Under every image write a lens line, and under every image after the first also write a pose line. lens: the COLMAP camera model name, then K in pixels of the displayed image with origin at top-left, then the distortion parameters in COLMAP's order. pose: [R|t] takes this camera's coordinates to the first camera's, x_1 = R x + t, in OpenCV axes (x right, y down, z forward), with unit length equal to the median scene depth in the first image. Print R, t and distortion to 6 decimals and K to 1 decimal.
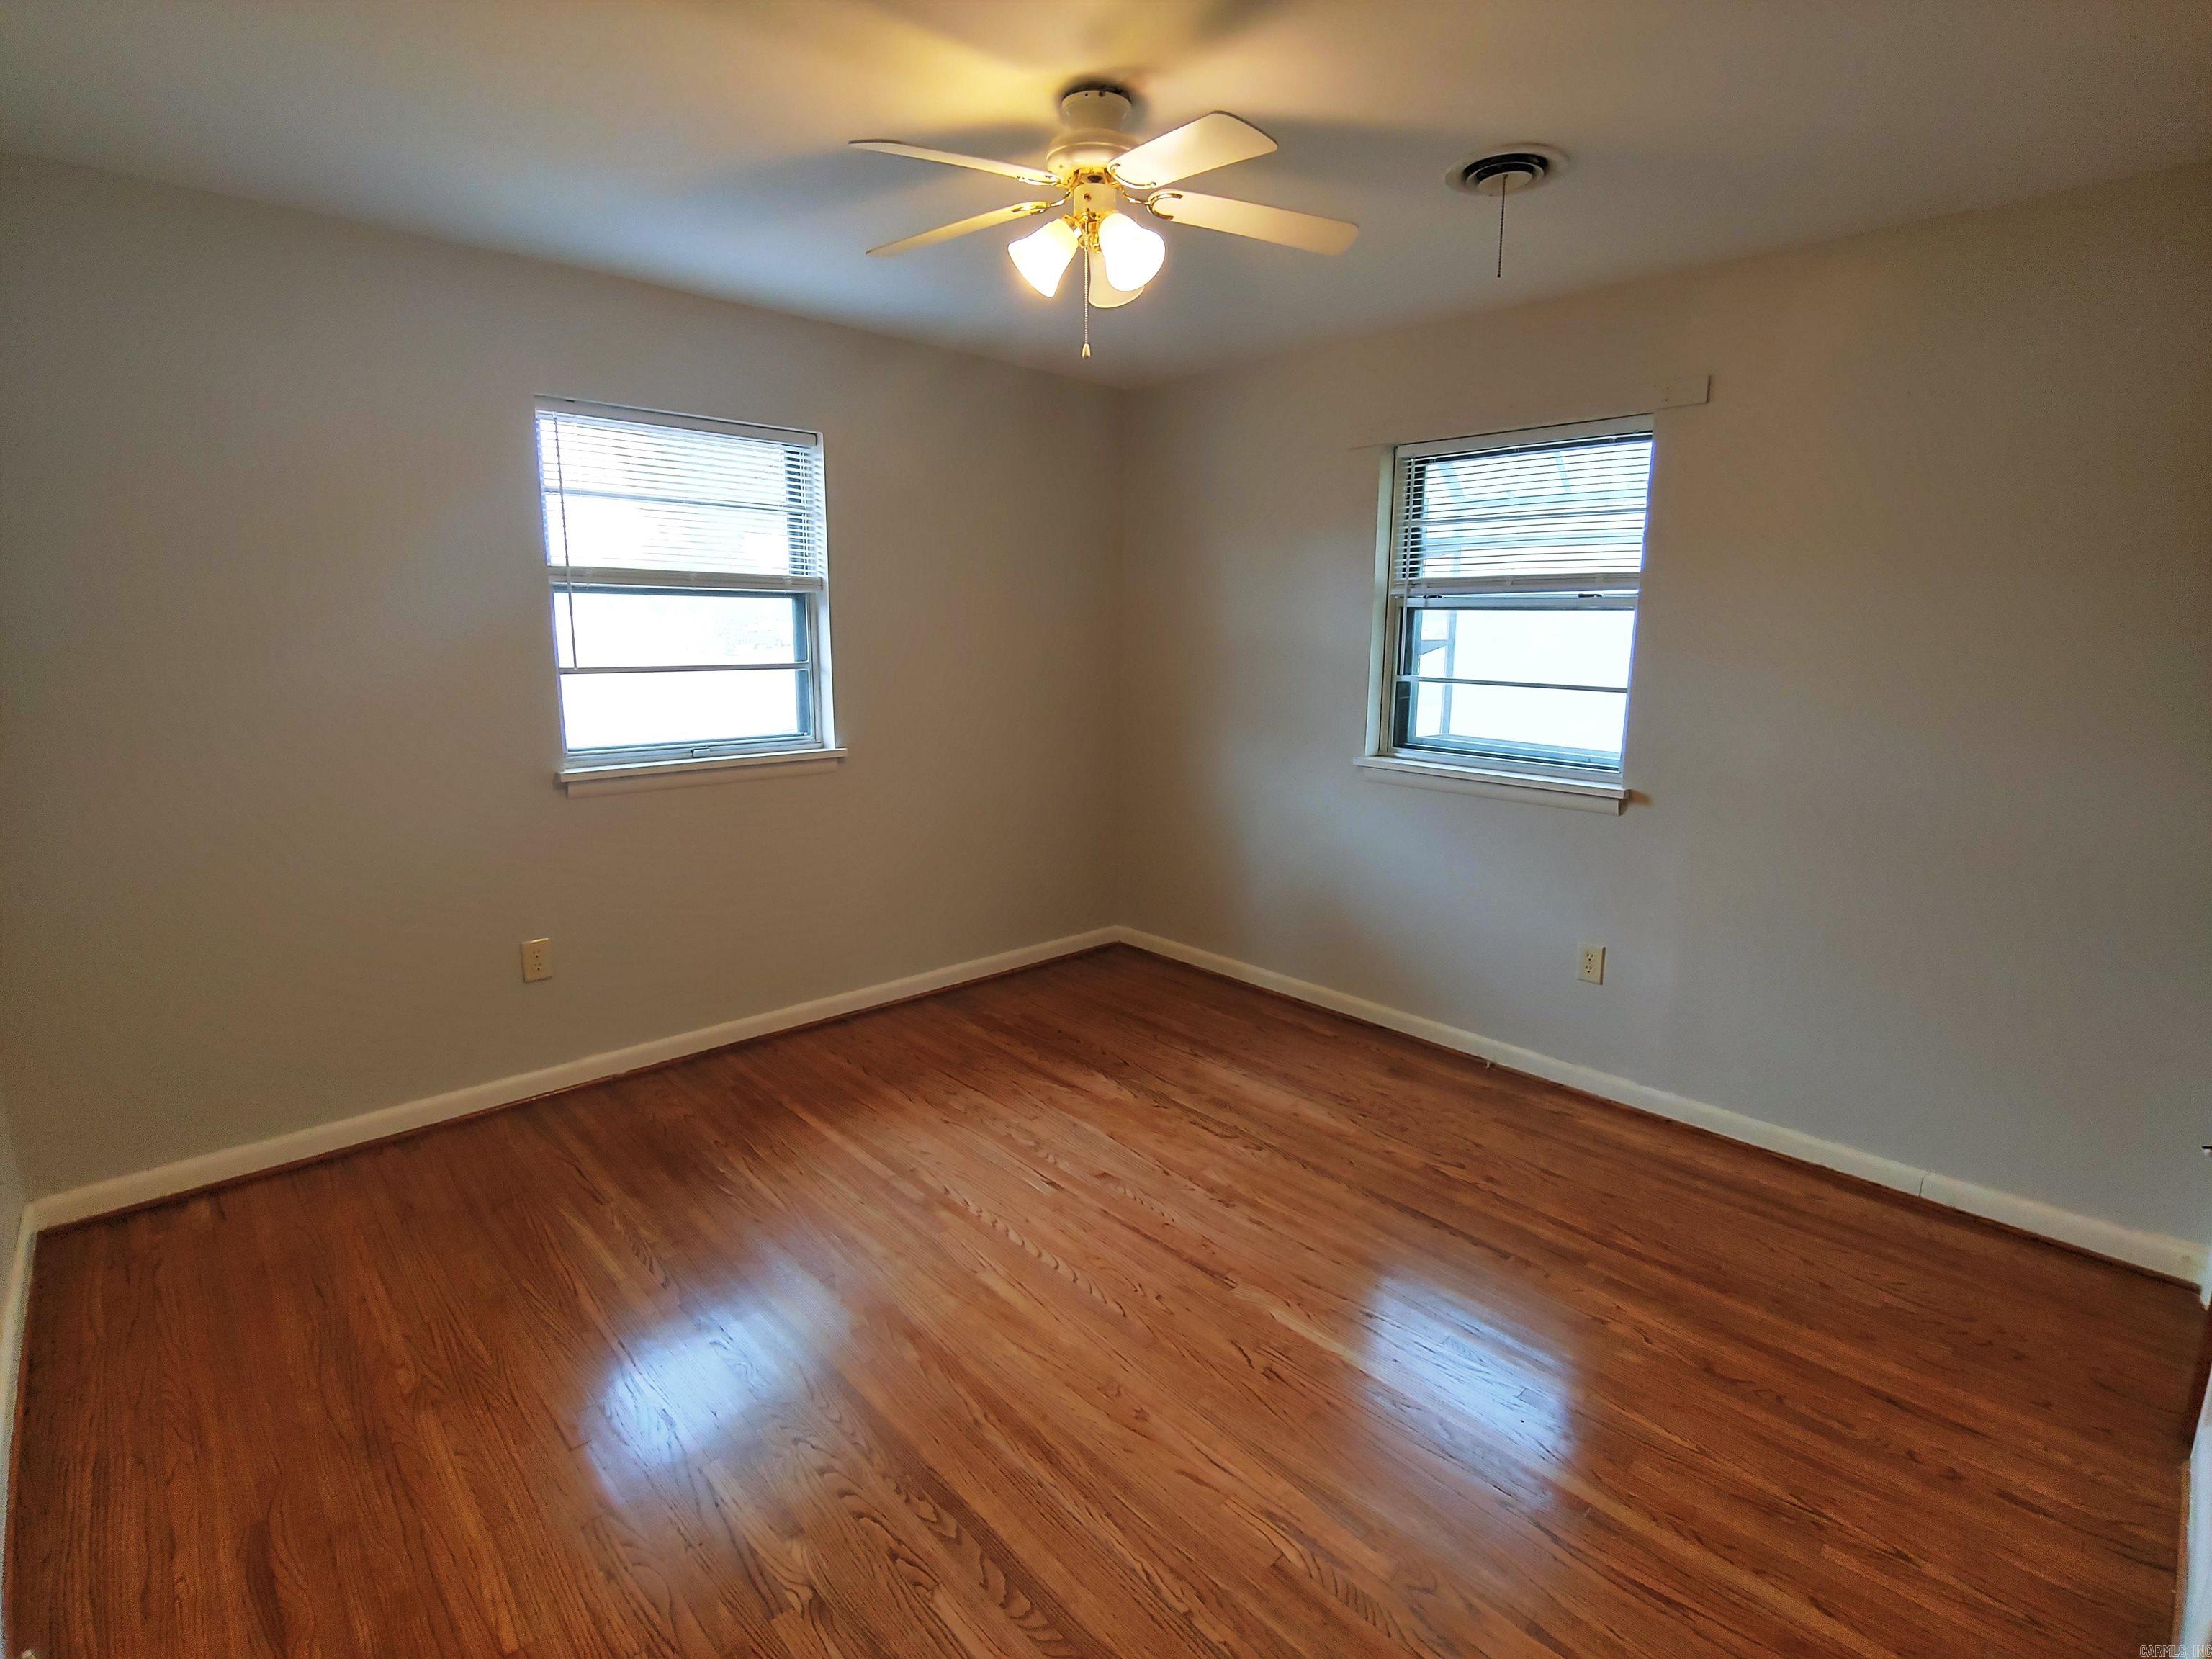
lens RADIAL K [[1059.9, 0, 1111.3], [0, 1059.9, 821.1], [0, 0, 1]] dist [-0.019717, -0.000995]
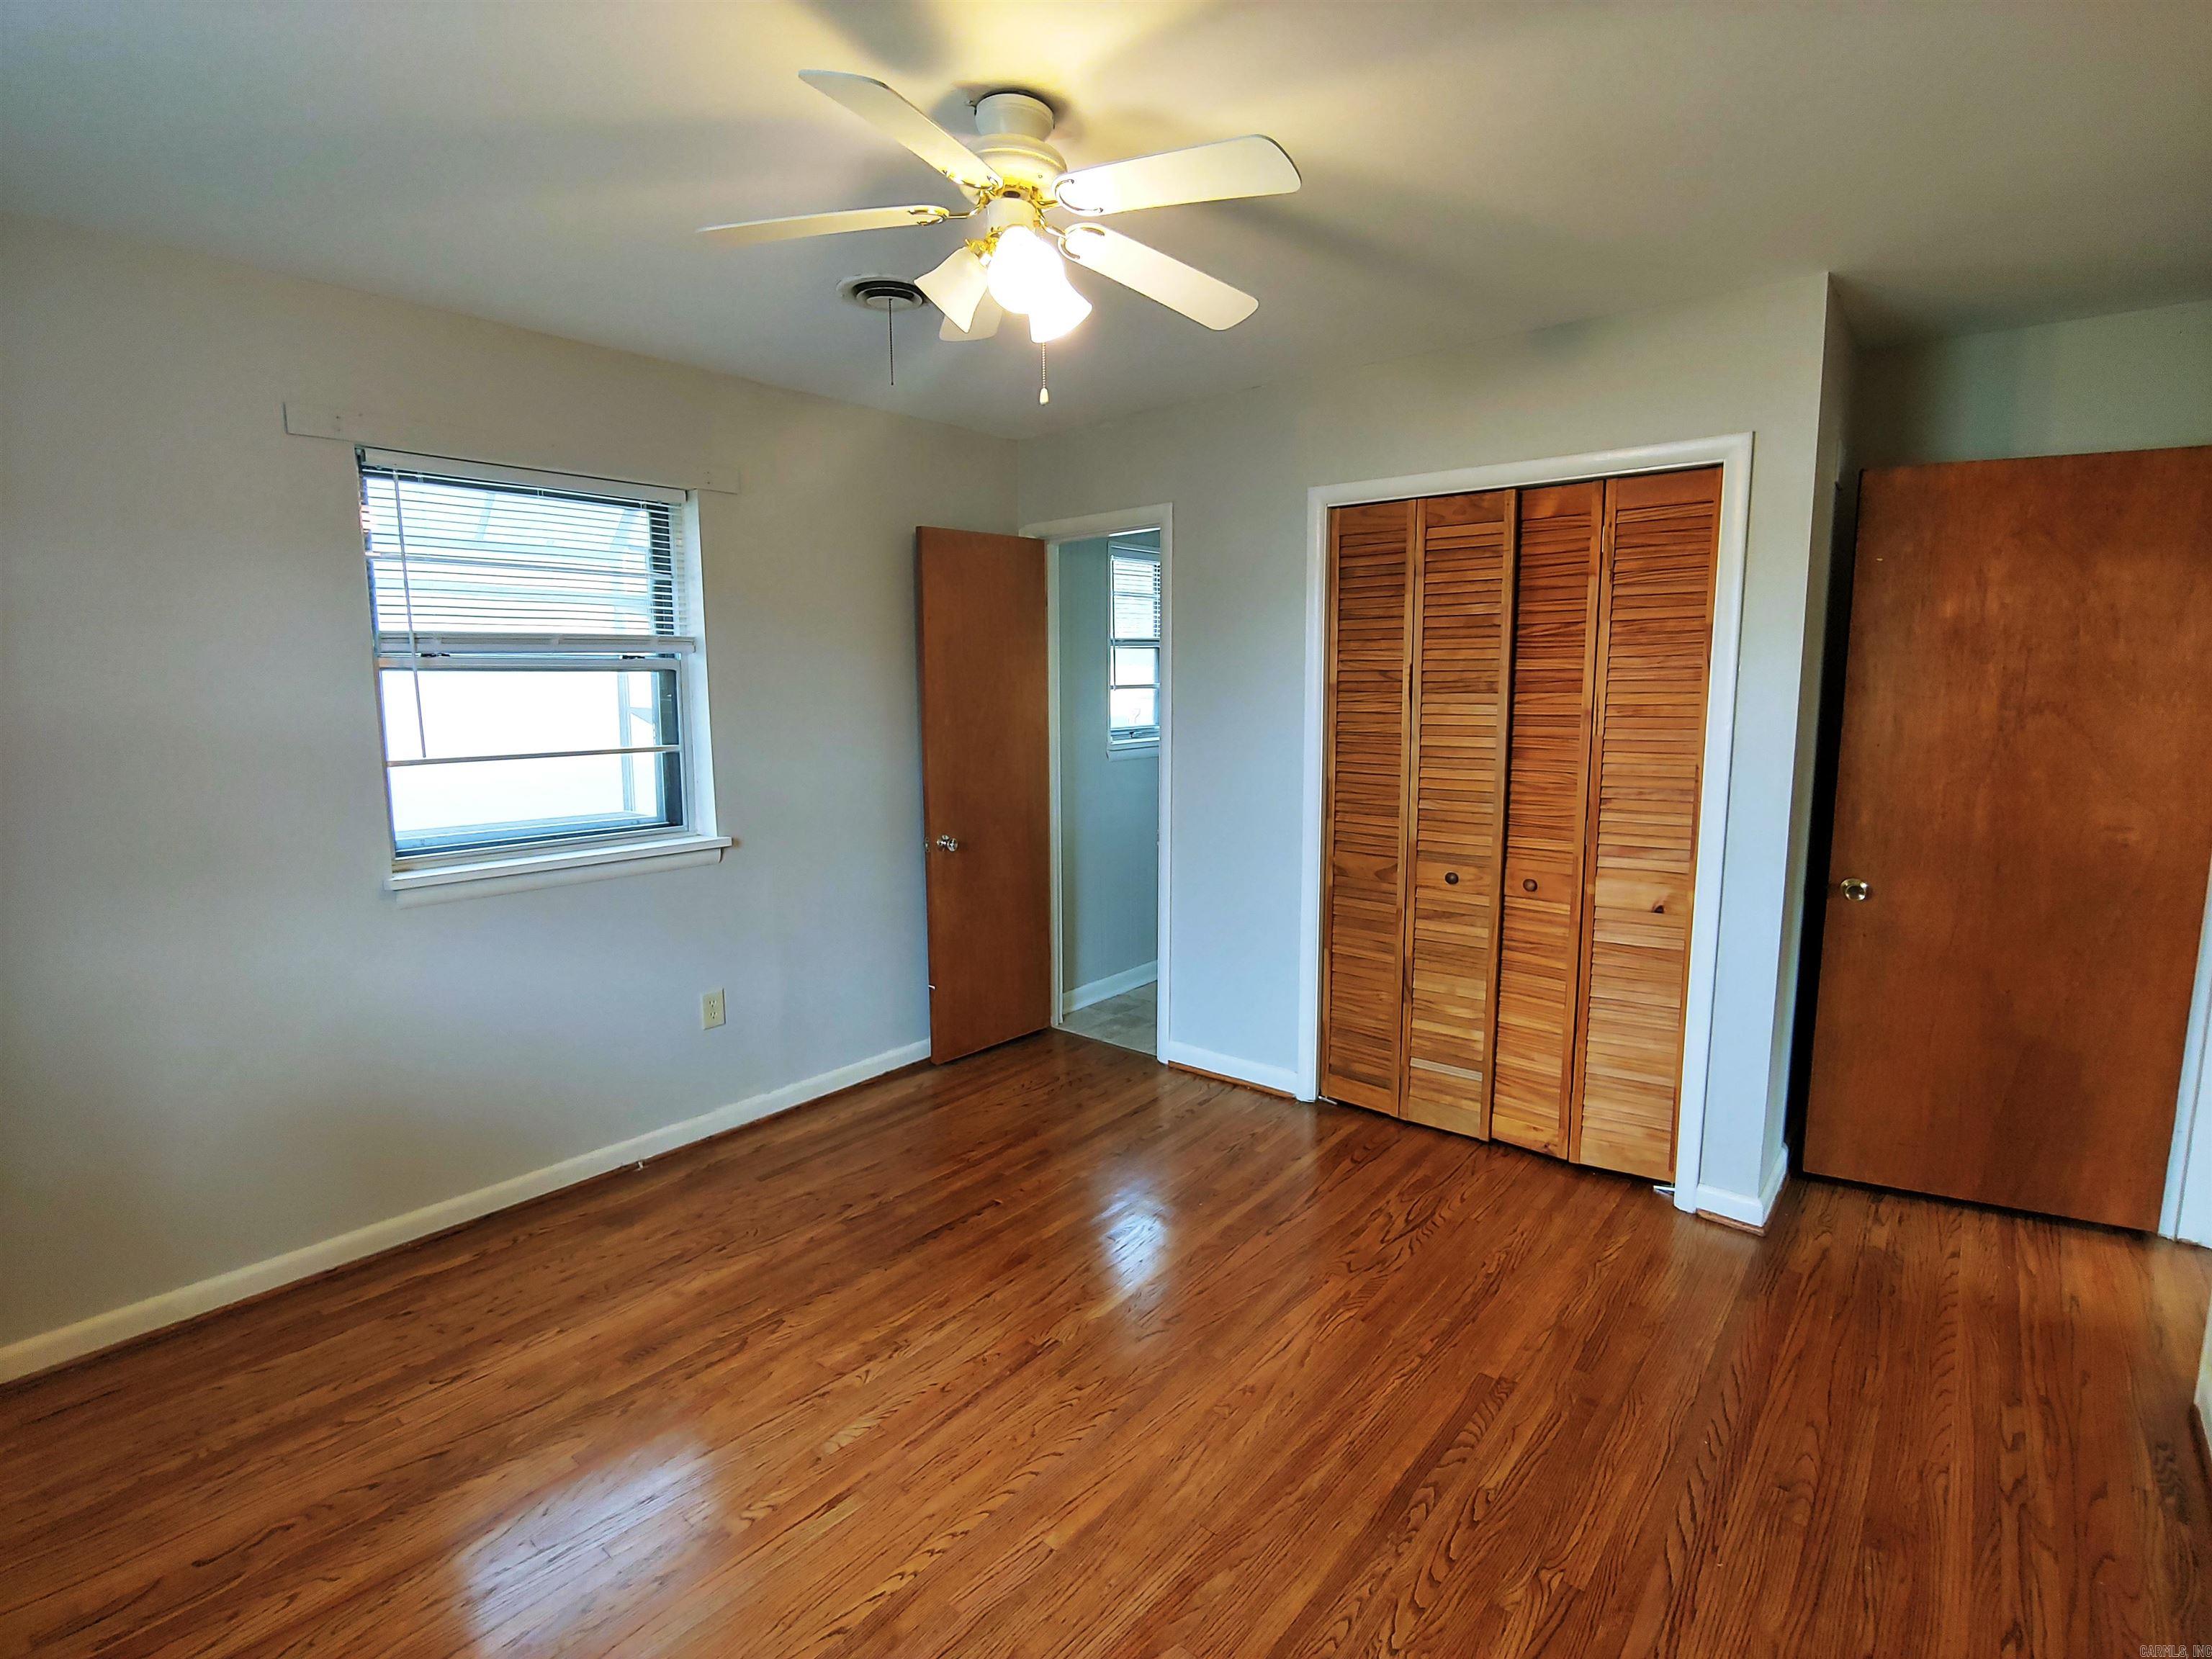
lens RADIAL K [[1059.9, 0, 1109.1], [0, 1059.9, 819.0], [0, 0, 1]] dist [-0.019717, -0.000995]
pose [[-0.126525, -0.141884, 0.981764, -0.619217], [0.180330, 0.969937, 0.163414, -0.153896], [-0.975435, 0.197718, -0.097135, 0.719481]]
